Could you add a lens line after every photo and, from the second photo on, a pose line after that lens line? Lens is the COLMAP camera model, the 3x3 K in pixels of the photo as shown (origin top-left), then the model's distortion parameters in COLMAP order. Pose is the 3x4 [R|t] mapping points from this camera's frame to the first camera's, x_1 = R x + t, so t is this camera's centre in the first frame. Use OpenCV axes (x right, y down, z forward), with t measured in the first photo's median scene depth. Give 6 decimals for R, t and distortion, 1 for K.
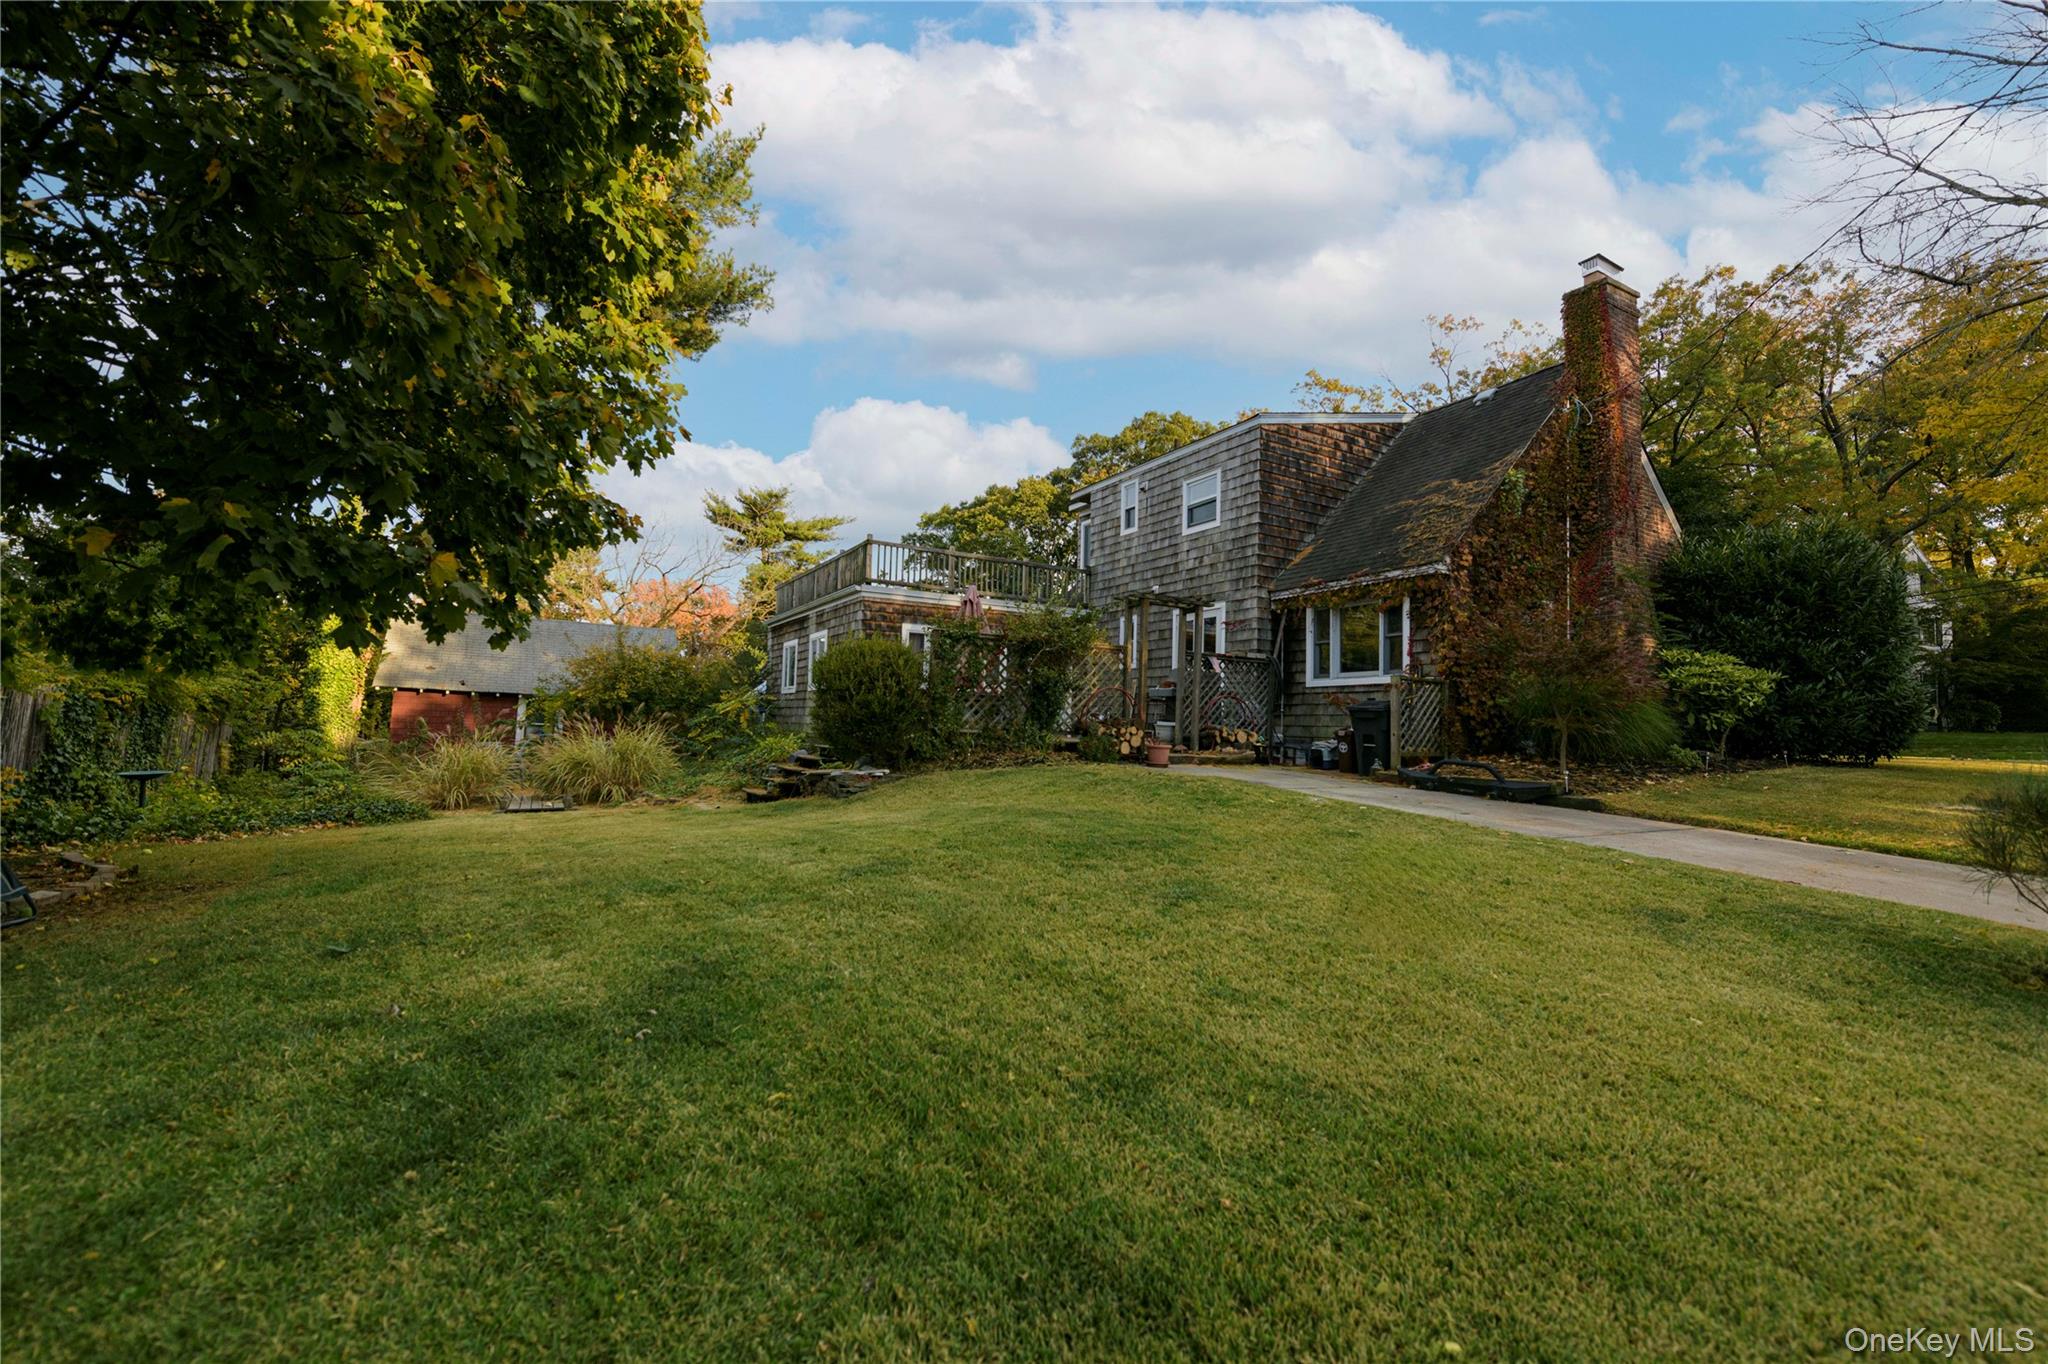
lens RADIAL K [[847.9, 0, 1027.0], [0, 847.9, 703.1], [0, 0, 1]] dist [0.000640, -0.011742]
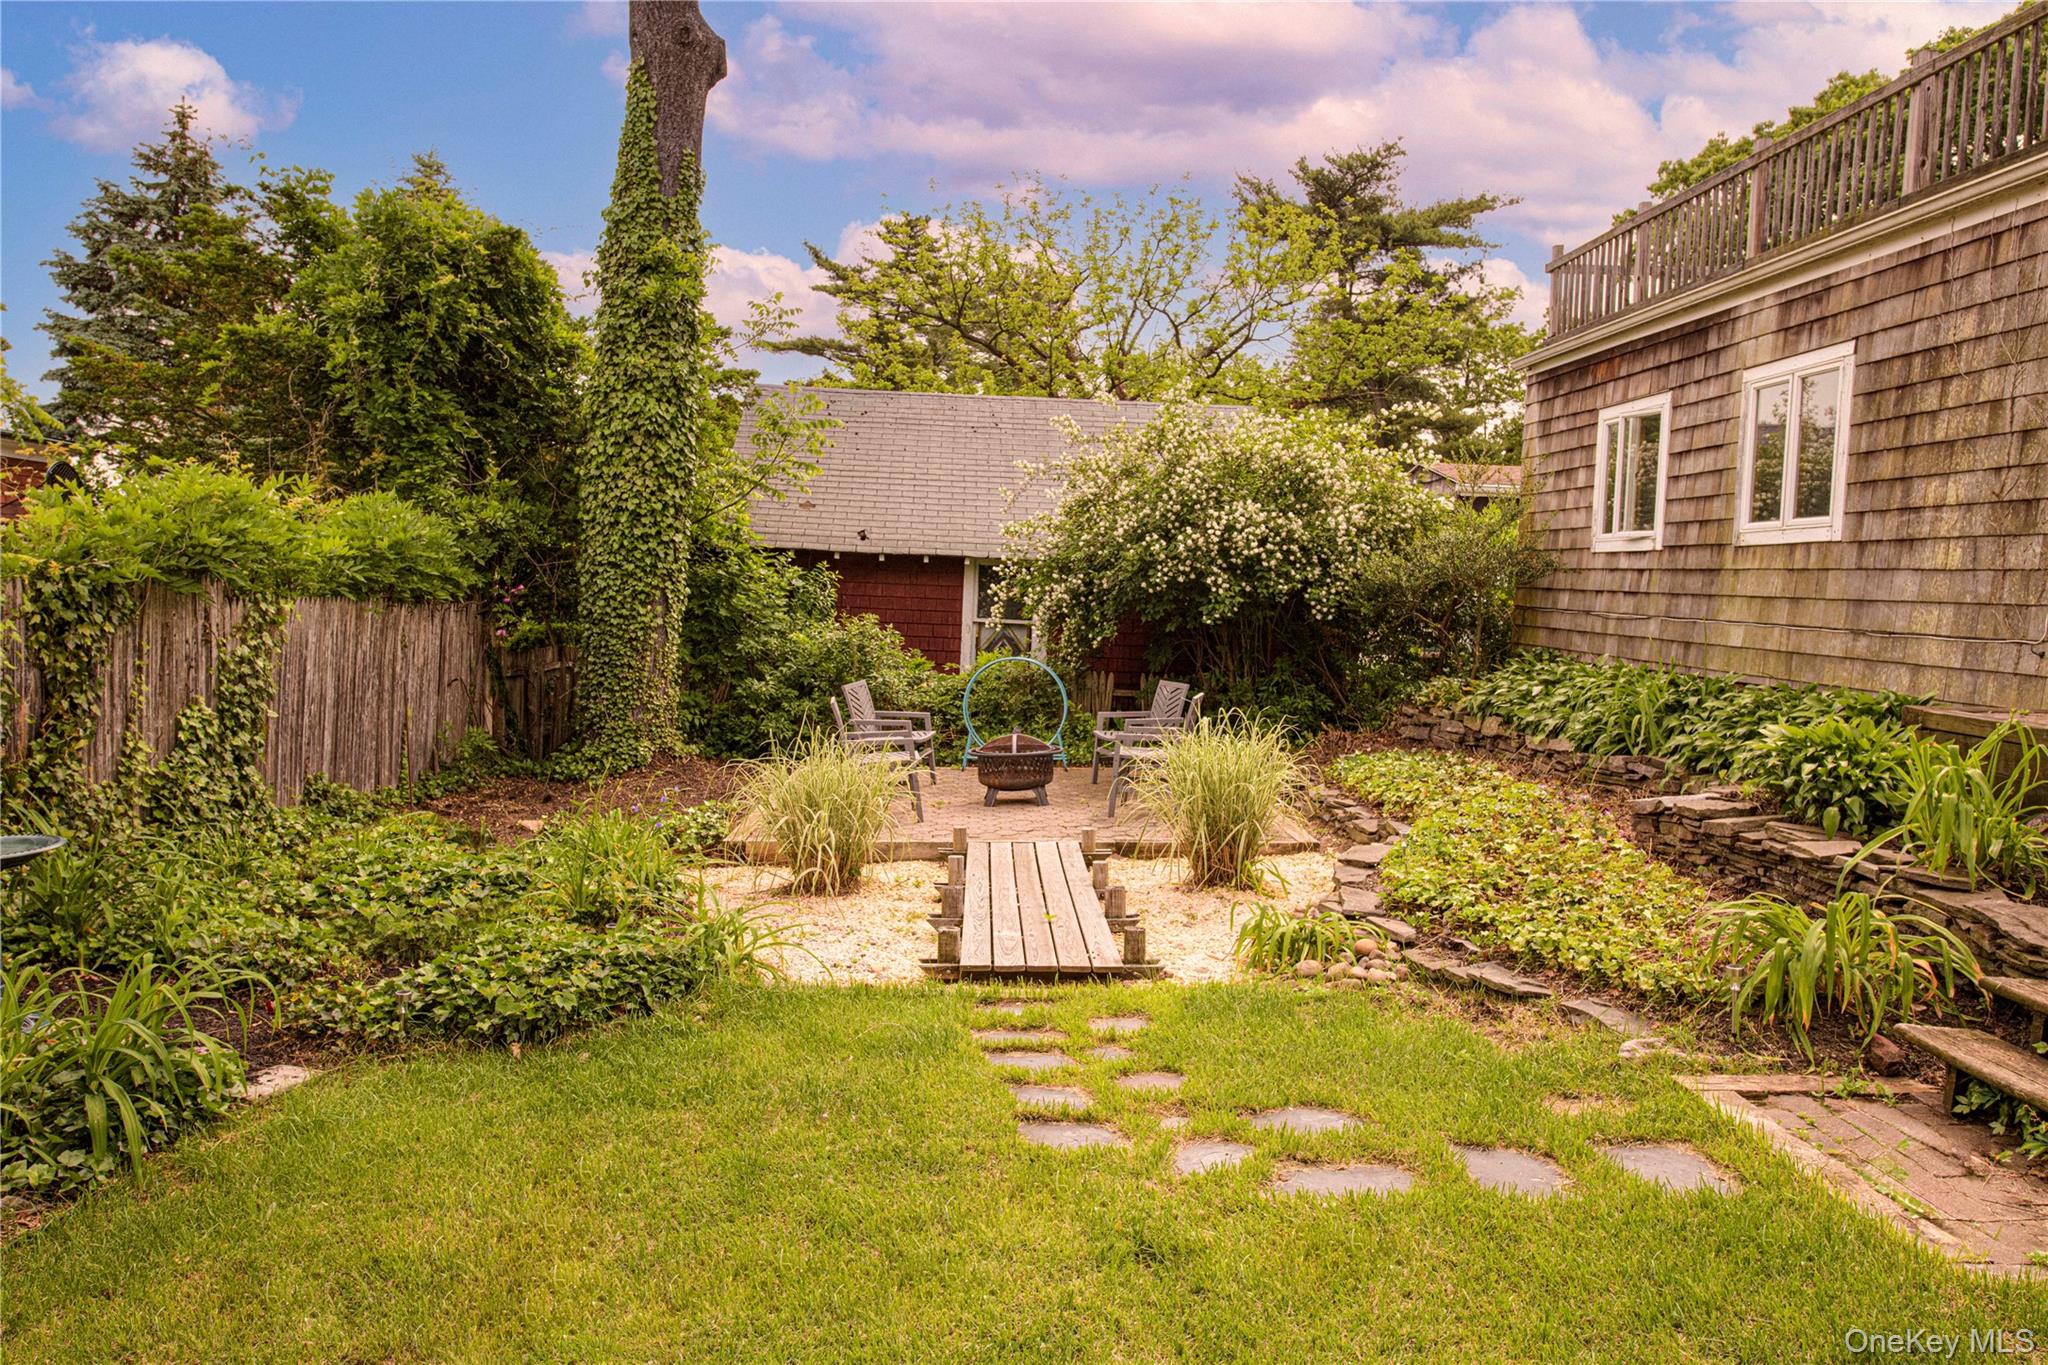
lens RADIAL K [[1418.6, 0, 1024.0], [0, 1418.6, 682.5], [0, 0, 1]] dist [-0.000669, -0.000101]
pose [[0.886957, 0.031615, -0.460768, -0.233925], [0.007307, 0.996569, 0.082445, -0.007335], [0.461793, -0.076492, 0.883683, 0.365733]]
